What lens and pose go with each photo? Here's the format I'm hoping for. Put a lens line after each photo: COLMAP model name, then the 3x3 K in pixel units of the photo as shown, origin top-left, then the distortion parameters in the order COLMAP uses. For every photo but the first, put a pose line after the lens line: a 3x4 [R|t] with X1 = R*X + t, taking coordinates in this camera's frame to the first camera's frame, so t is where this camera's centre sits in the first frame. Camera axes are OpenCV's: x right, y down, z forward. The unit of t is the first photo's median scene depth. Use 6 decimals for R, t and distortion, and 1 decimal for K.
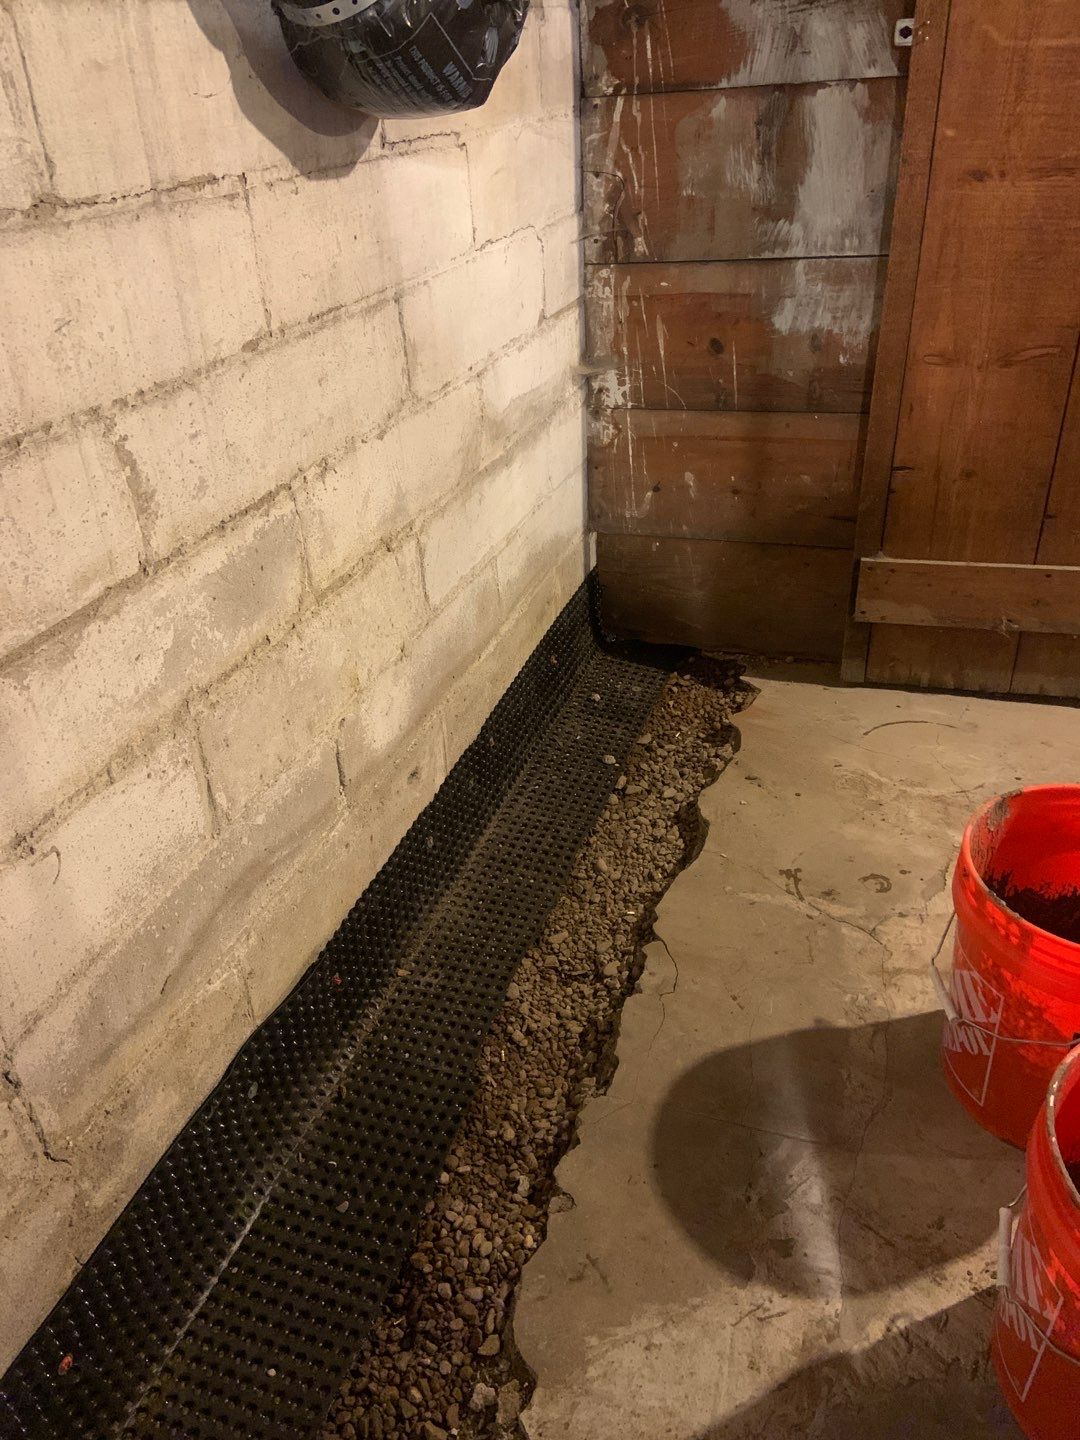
lens RADIAL K [[1073.3, 0, 535.1], [0, 1073.3, 711.4], [0, 0, 1]] dist [0.125742, -0.159276]
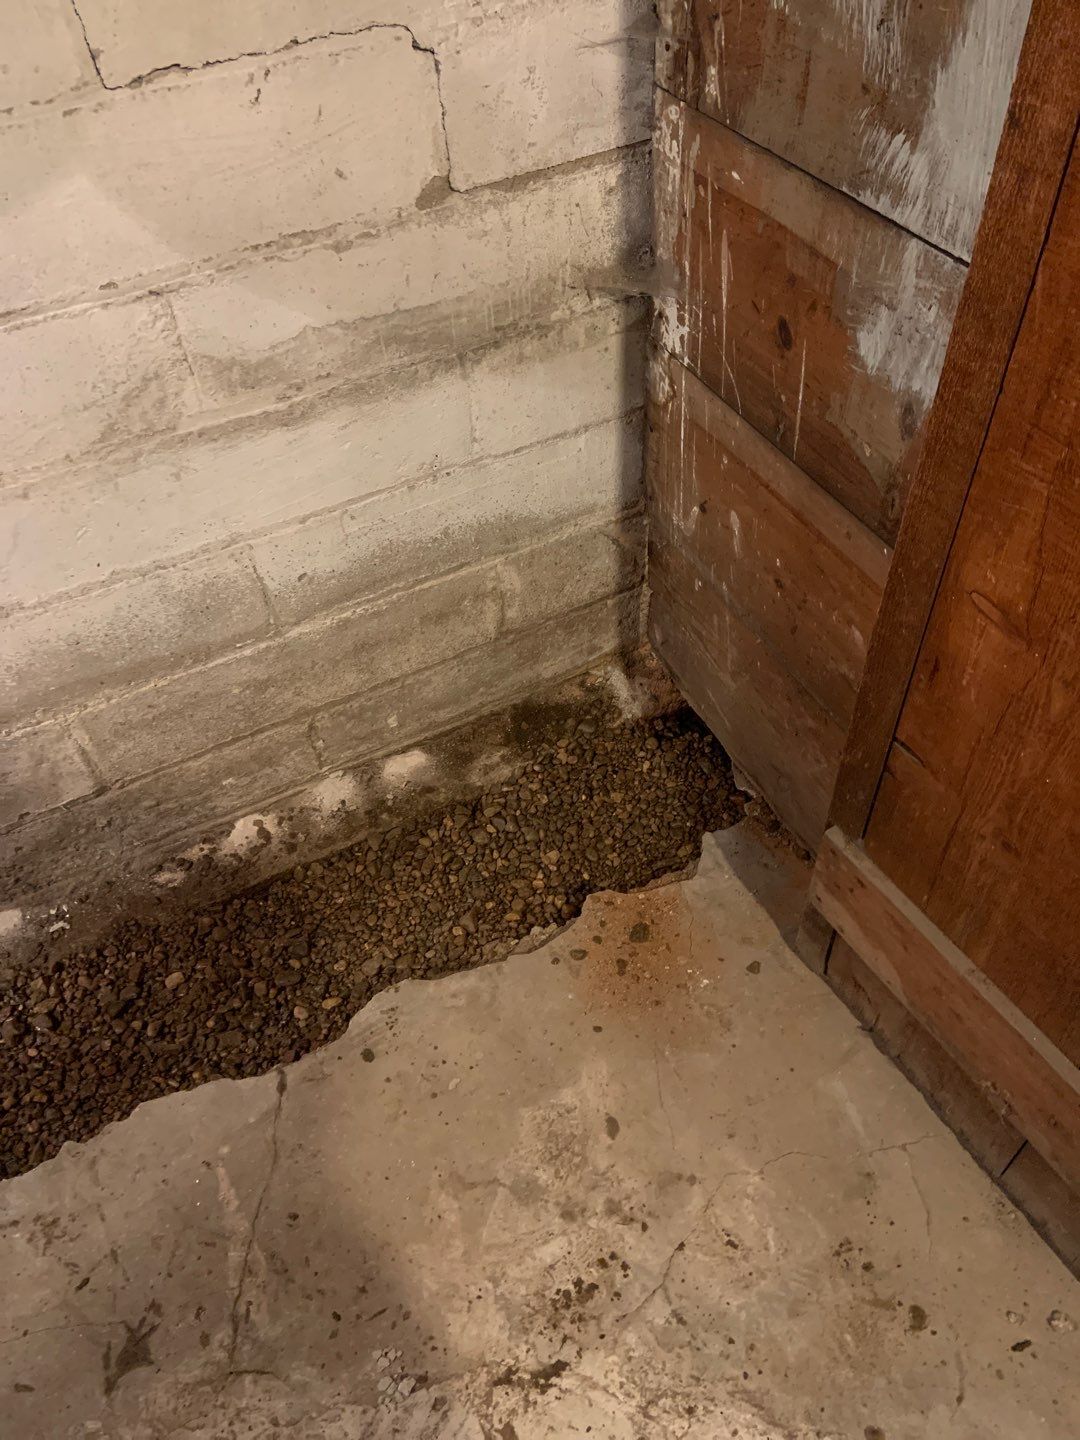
lens RADIAL K [[1082.5, 0, 526.3], [0, 1082.5, 717.5], [0, 0, 1]] dist [0.134160, -0.167384]
pose [[0.711833, 0.535639, -0.454296, 0.450715], [-0.338378, 0.828351, 0.446469, -0.413109], [0.615463, -0.164087, 0.770896, 0.549613]]
